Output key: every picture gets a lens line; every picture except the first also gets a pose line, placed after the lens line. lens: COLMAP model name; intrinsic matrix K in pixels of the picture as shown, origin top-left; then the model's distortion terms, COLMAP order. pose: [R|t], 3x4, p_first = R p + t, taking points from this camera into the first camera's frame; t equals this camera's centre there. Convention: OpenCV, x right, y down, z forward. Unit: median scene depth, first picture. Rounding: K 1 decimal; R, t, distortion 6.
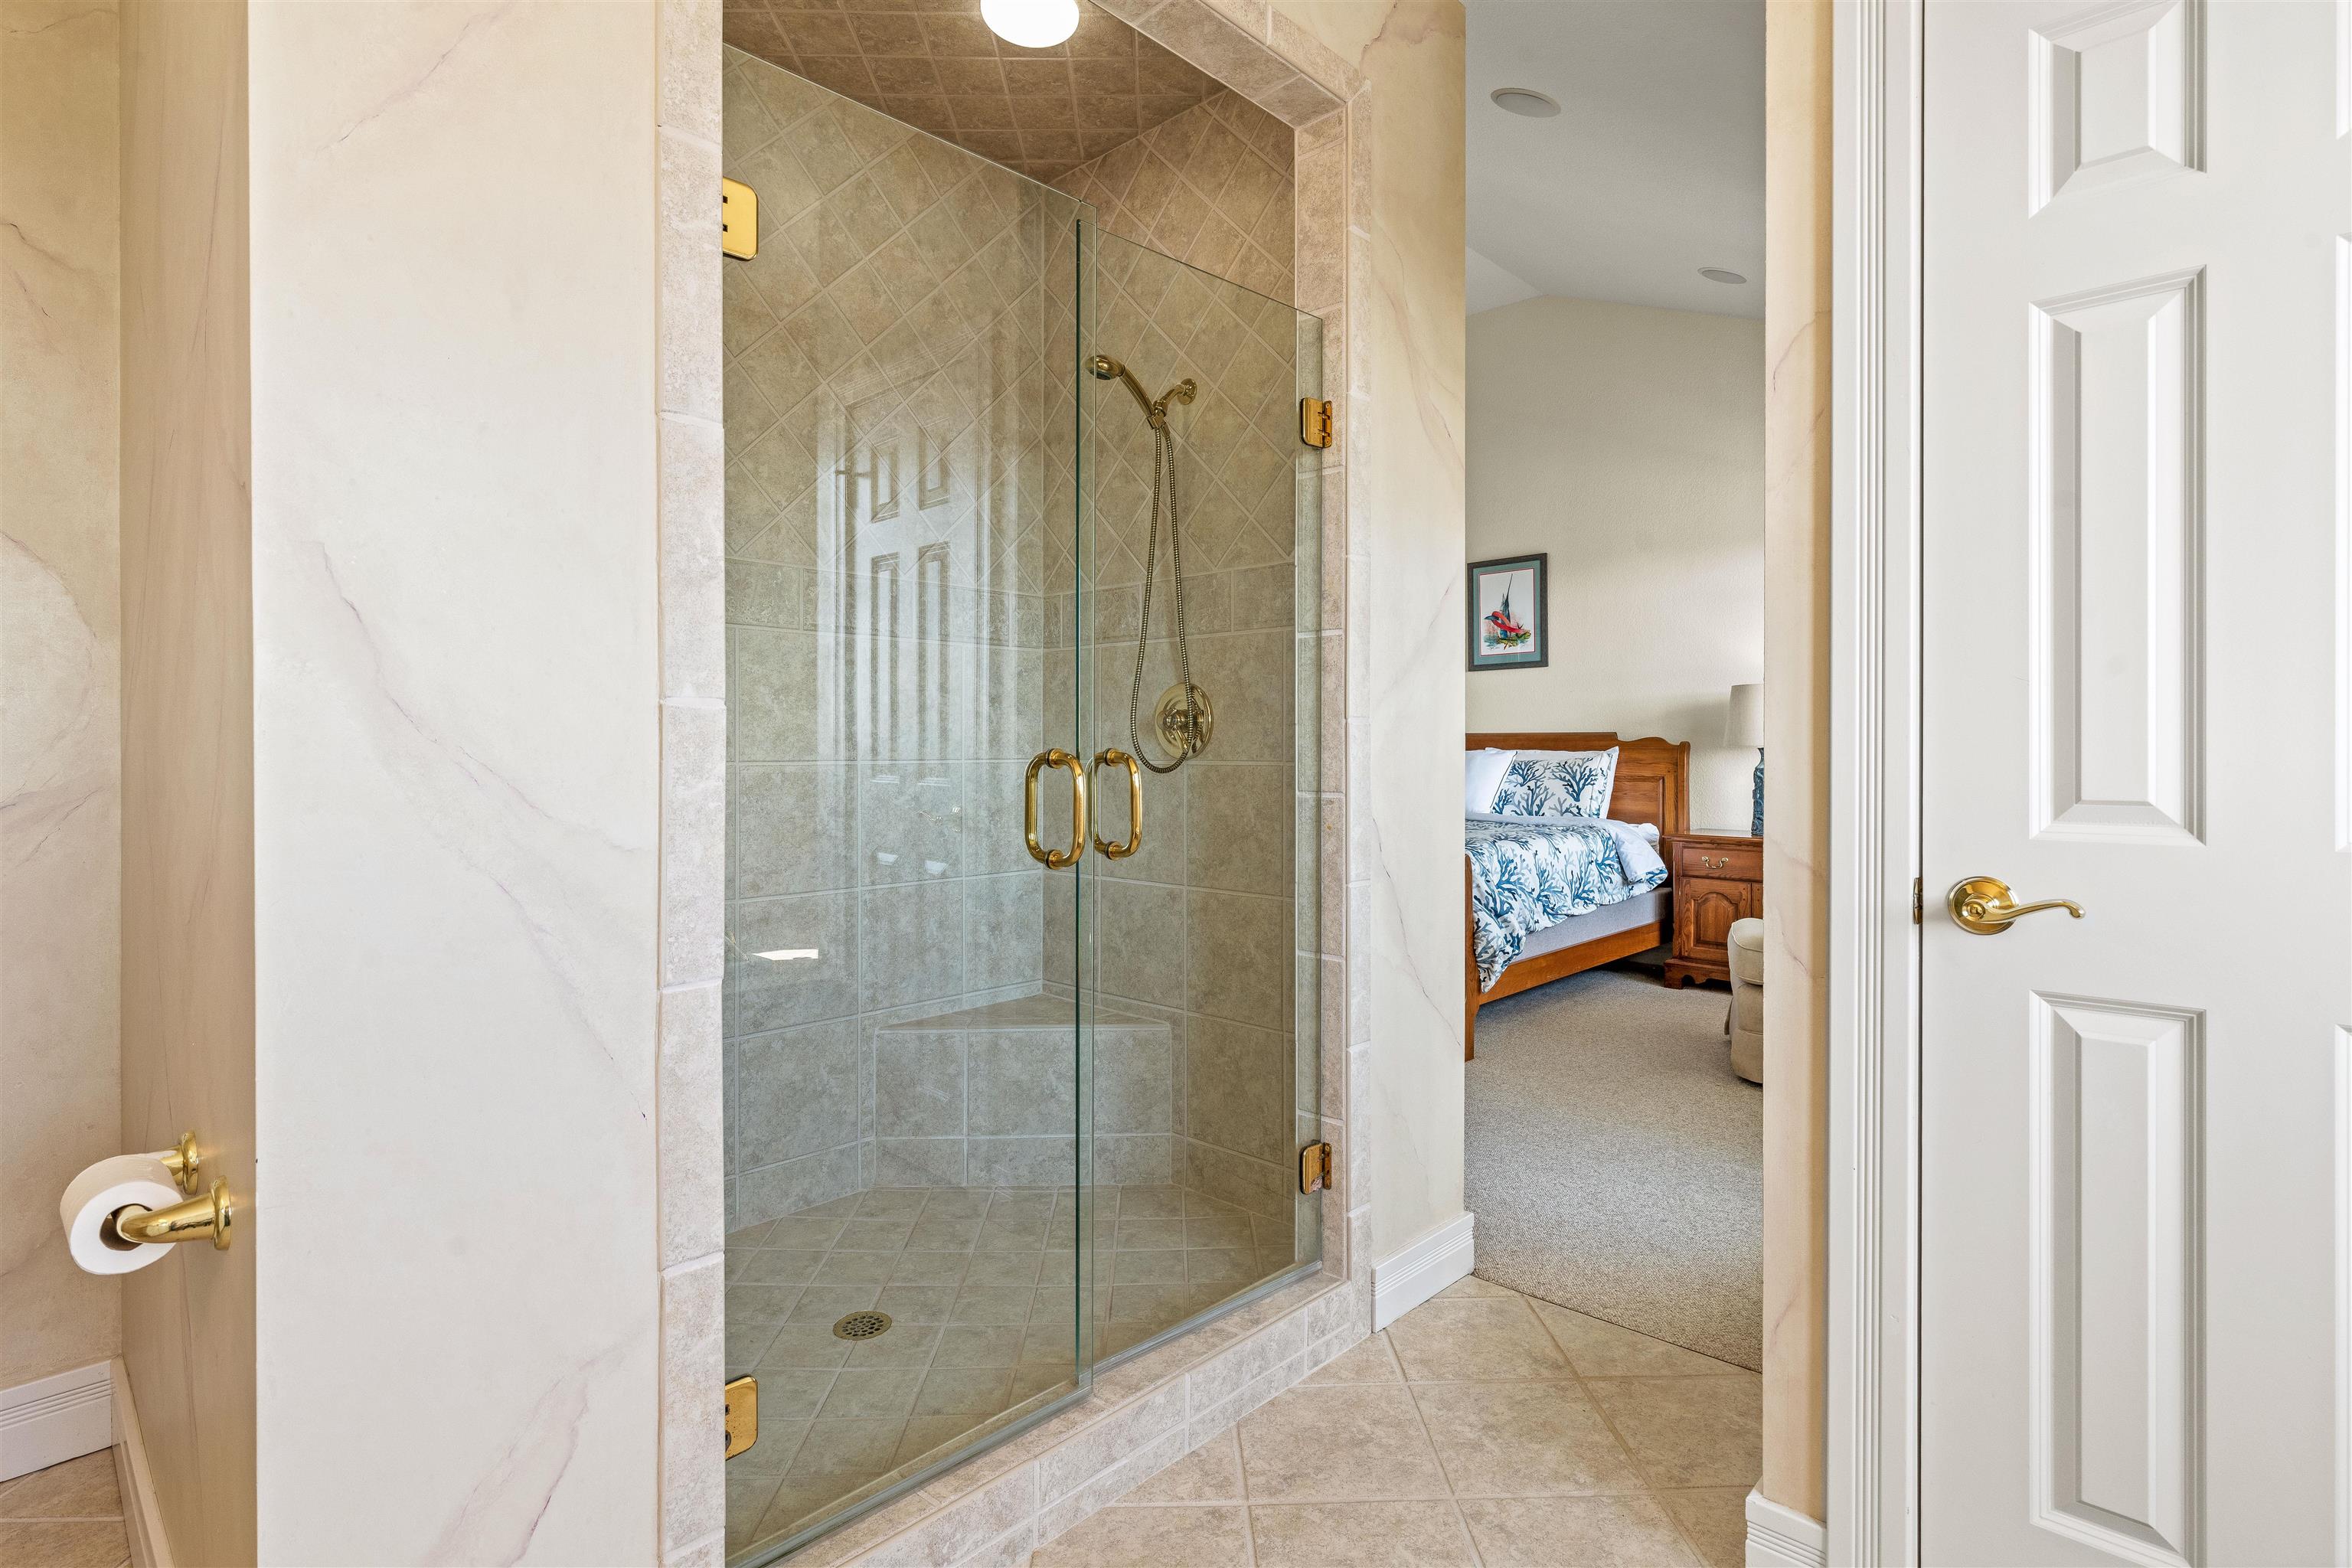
lens RADIAL K [[1152.4, 0, 1167.6], [0, 1152.4, 778.6], [0, 0, 1]] dist [-0.000565, -0.000135]
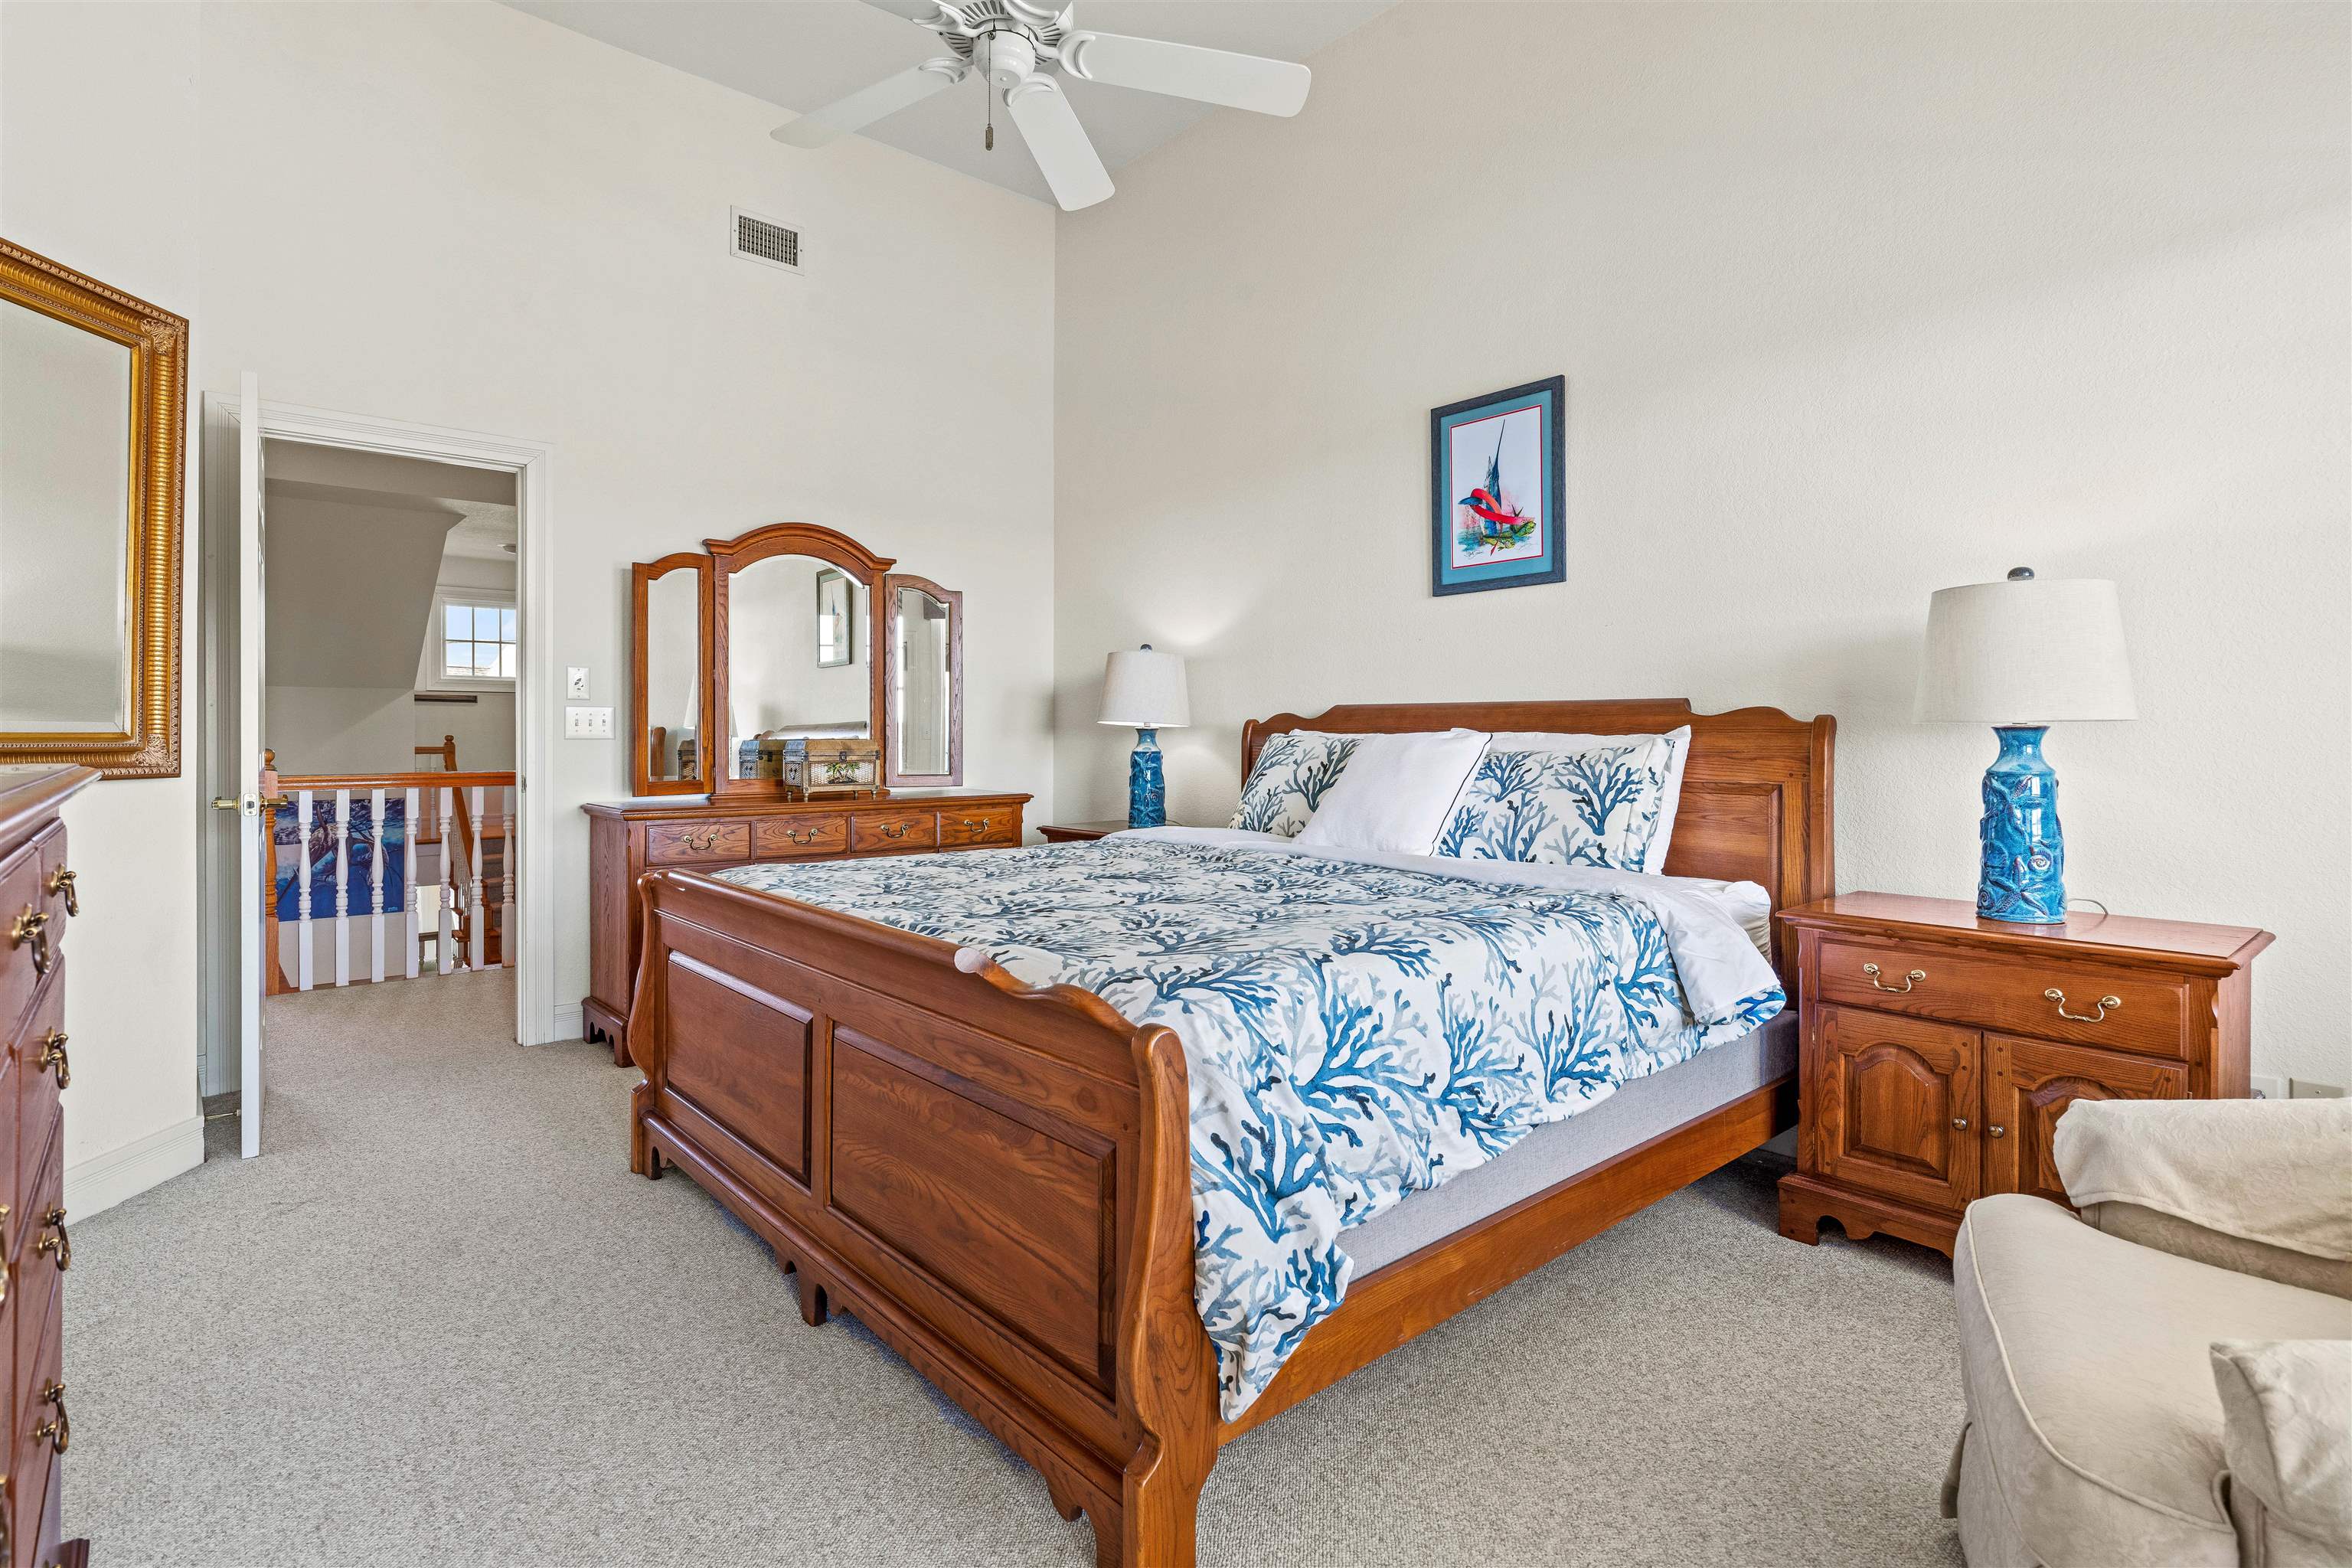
lens RADIAL K [[1152.4, 0, 1185.8], [0, 1152.4, 758.4], [0, 0, 1]] dist [-0.000565, -0.000135]
pose [[0.996712, 0.005111, -0.080870, 0.217064], [-0.005628, 0.999965, -0.006174, -0.009201], [0.080836, 0.006609, 0.996706, 0.488372]]
